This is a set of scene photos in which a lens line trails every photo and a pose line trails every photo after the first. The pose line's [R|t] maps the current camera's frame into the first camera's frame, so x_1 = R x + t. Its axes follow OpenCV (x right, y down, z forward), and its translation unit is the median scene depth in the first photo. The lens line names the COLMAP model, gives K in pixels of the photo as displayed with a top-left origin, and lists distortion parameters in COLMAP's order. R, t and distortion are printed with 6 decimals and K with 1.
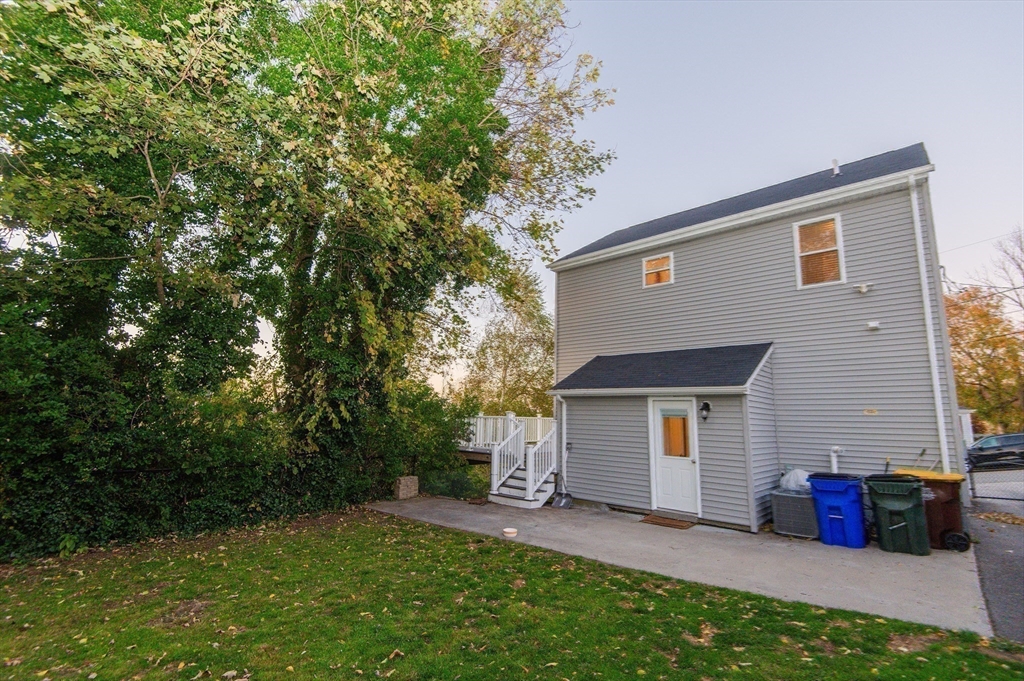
lens RADIAL K [[512.0, 0, 512.0], [0, 512.0, 340.5], [0, 0, 1]] dist [0.001584, -0.013246]
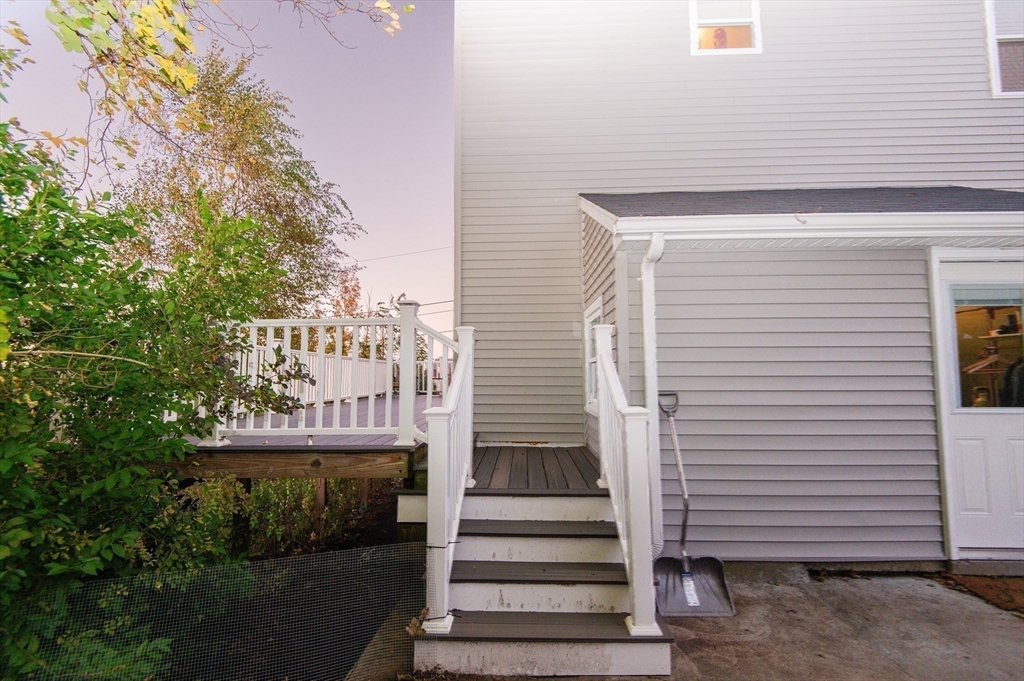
lens RADIAL K [[462.3, 0, 508.4], [0, 462.3, 342.9], [0, 0, 1]] dist [0.001445, -0.008280]
pose [[0.758777, 0.018359, 0.651092, -0.167497], [-0.071378, 0.995926, 0.055102, 0.180386], [-0.647428, -0.088284, 0.756996, 0.950746]]
